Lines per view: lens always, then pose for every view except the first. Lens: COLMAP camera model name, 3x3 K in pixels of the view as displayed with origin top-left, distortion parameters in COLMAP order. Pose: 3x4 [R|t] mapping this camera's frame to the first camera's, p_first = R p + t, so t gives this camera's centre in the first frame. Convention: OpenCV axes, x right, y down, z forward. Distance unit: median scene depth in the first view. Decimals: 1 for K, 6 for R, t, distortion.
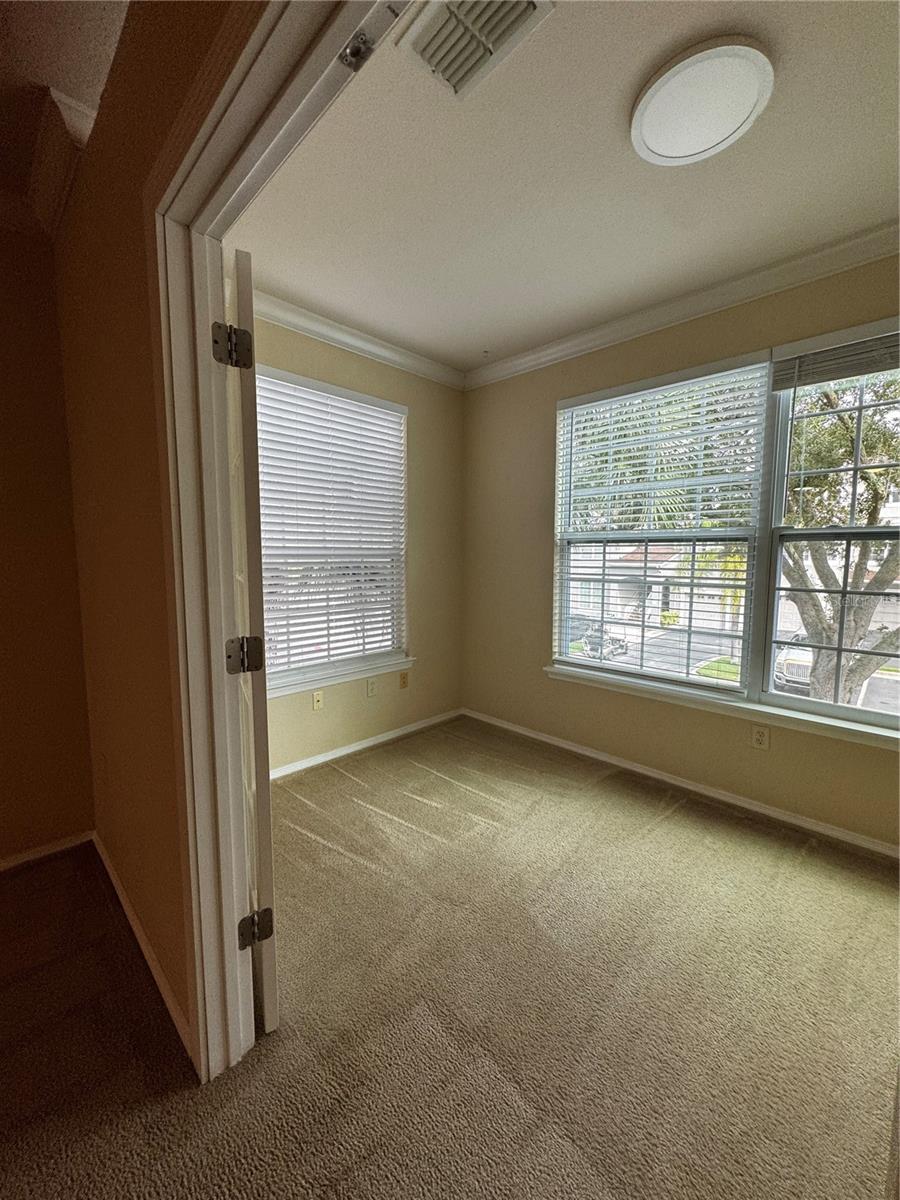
lens RADIAL K [[477.0, 0, 450.4], [0, 477.0, 596.7], [0, 0, 1]] dist [-0.001774, 0.000225]
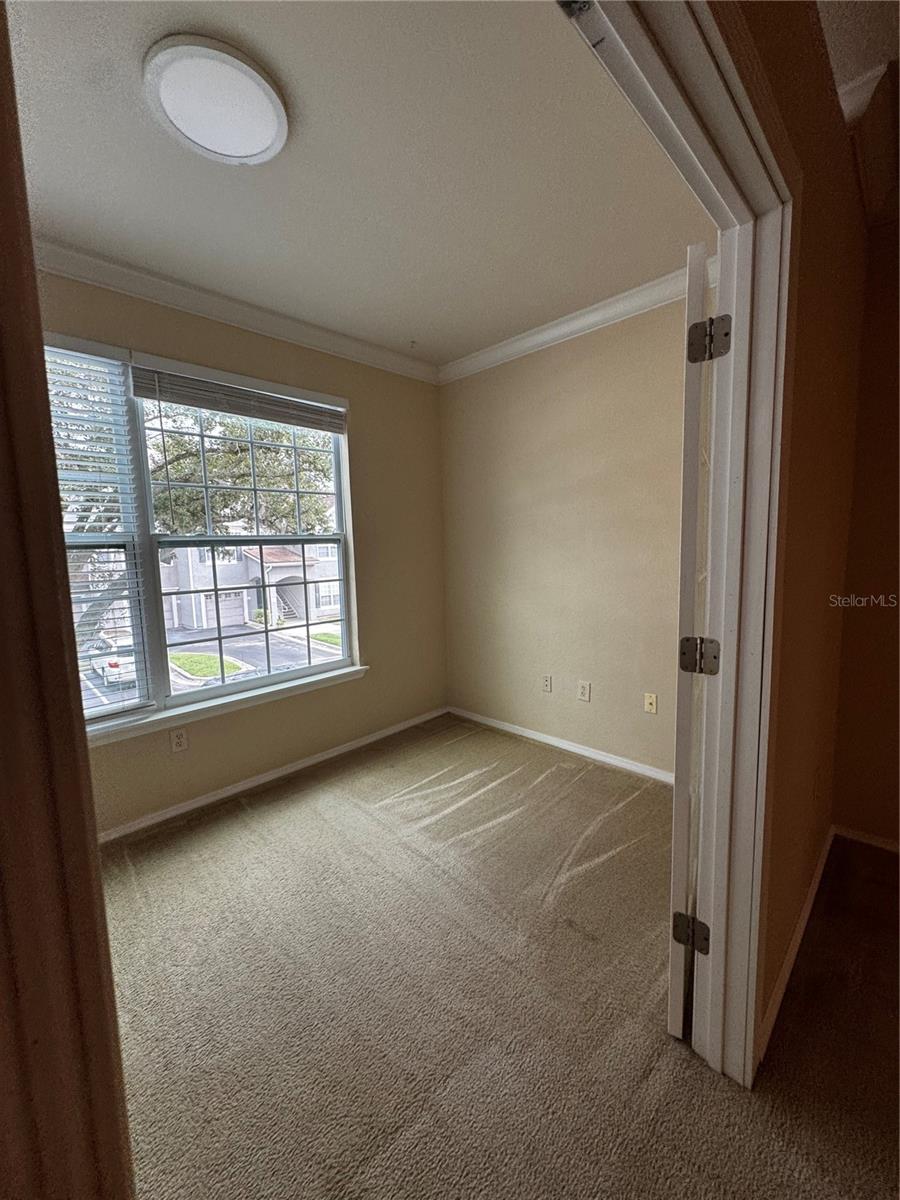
lens RADIAL K [[477.0, 0, 450.4], [0, 477.0, 596.7], [0, 0, 1]] dist [-0.001774, 0.000225]
pose [[0.002427, -0.107014, 0.994255, -0.324101], [0.121999, 0.986862, 0.105921, -0.043654], [-0.992527, 0.121041, 0.015451, 0.365468]]
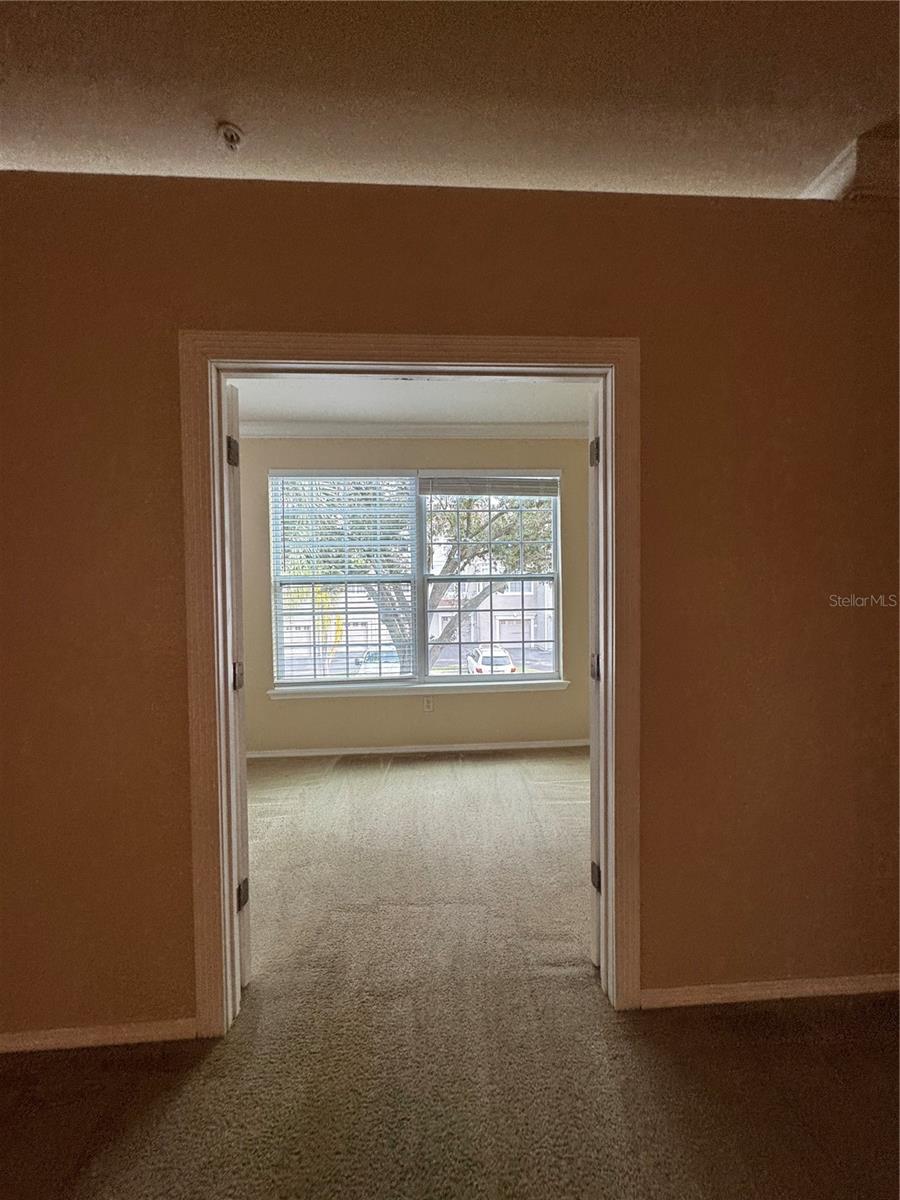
lens RADIAL K [[477.0, 0, 450.4], [0, 477.0, 596.7], [0, 0, 1]] dist [-0.001774, 0.000225]
pose [[0.666450, -0.028157, 0.745018, -0.484134], [0.086195, 0.995496, -0.039482, 0.004314], [-0.740551, 0.090530, 0.665875, -0.159808]]
